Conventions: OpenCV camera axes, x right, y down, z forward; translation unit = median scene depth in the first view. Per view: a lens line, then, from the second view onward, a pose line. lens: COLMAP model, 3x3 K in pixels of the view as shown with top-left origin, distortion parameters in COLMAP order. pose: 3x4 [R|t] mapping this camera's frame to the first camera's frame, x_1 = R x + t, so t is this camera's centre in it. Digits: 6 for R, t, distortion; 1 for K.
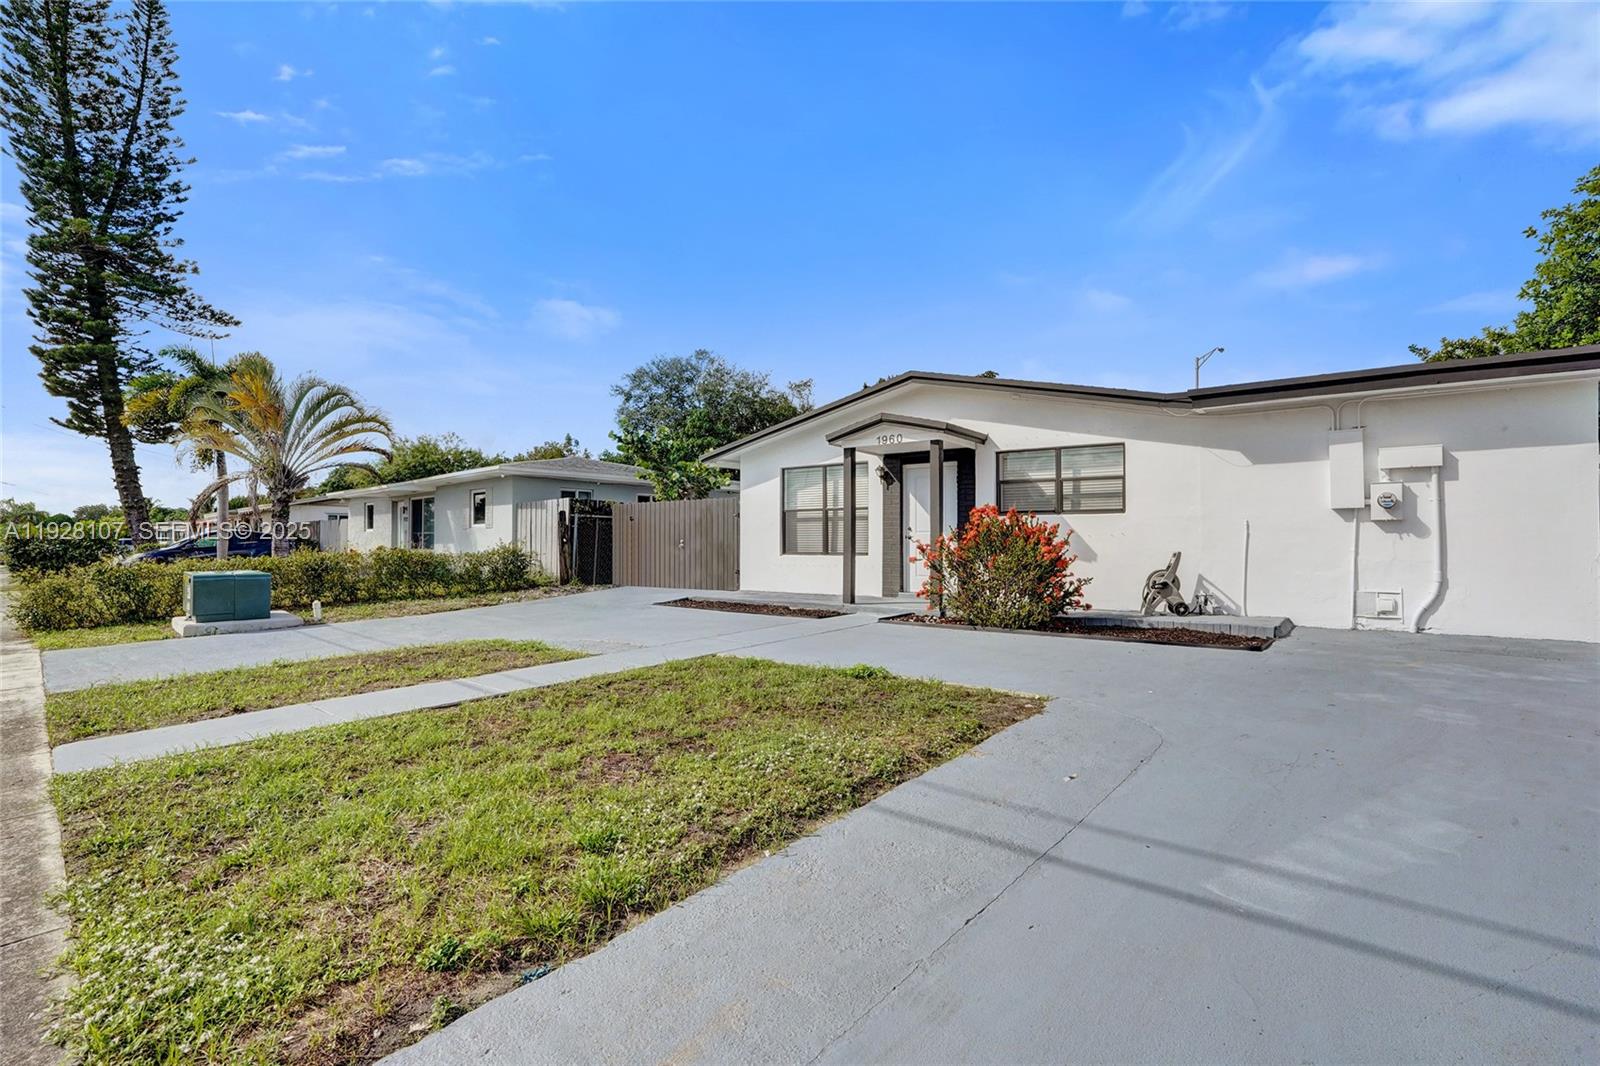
lens RADIAL K [[751.8, 0, 790.1], [0, 751.8, 531.6], [0, 0, 1]] dist [-0.050782, 0.025458]
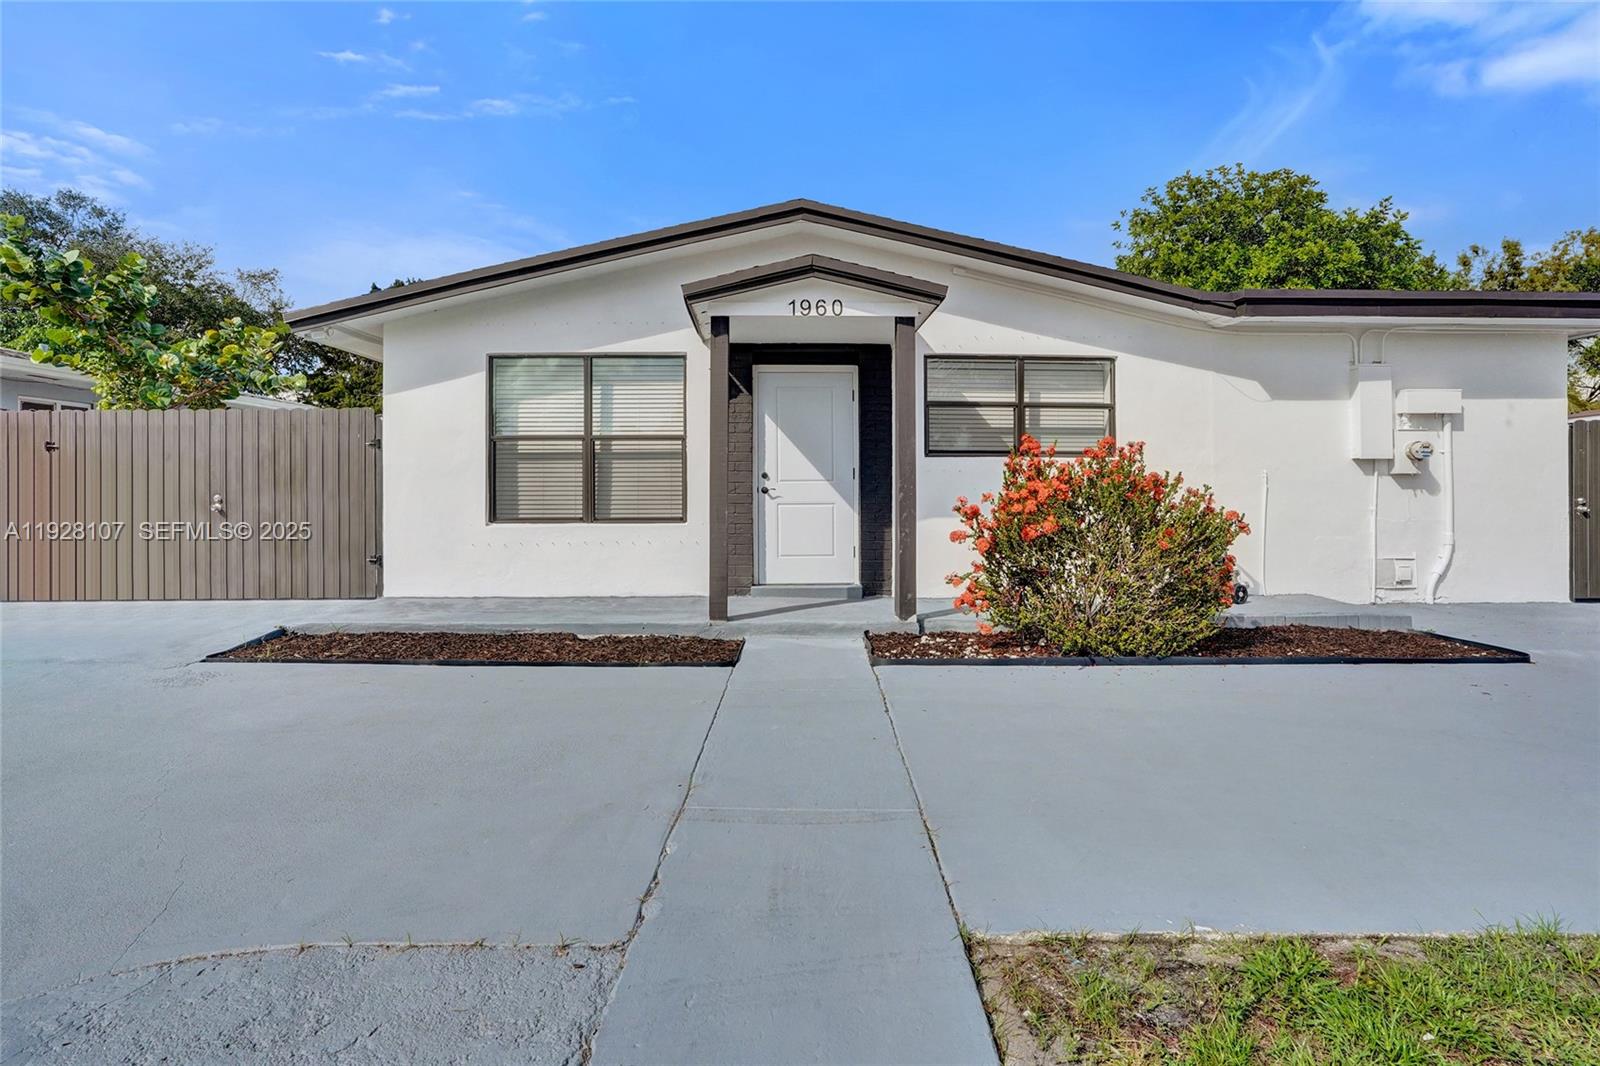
lens RADIAL K [[768.7, 0, 788.0], [0, 768.7, 496.8], [0, 0, 1]] dist [-0.051218, 0.027879]
pose [[0.780212, -0.002802, 0.625509, -0.213784], [-0.009521, 0.999821, 0.016355, 0.002581], [-0.625443, -0.018715, 0.780046, 0.560224]]
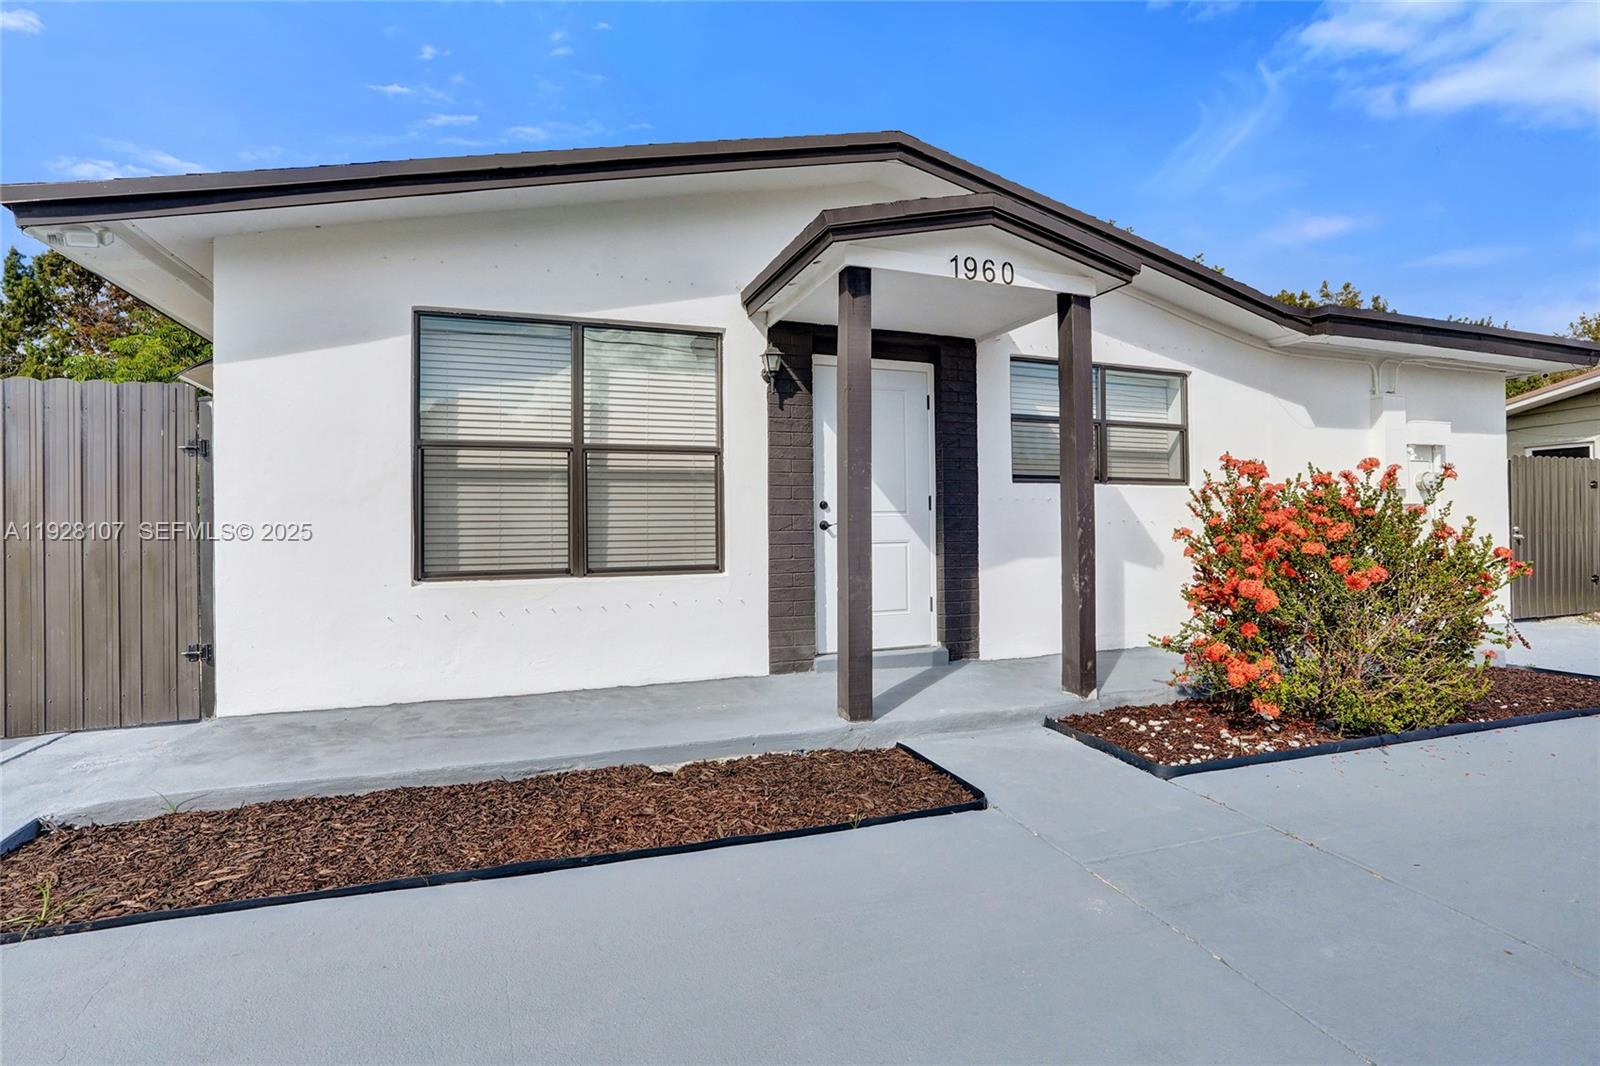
lens RADIAL K [[763.2, 0, 793.0], [0, 763.2, 524.2], [0, 0, 1]] dist [-0.052897, 0.026372]
pose [[0.536587, -0.005466, 0.843827, -0.232774], [-0.006198, 0.999927, 0.010418, 0.002518], [-0.843822, -0.010821, 0.536514, 0.835941]]
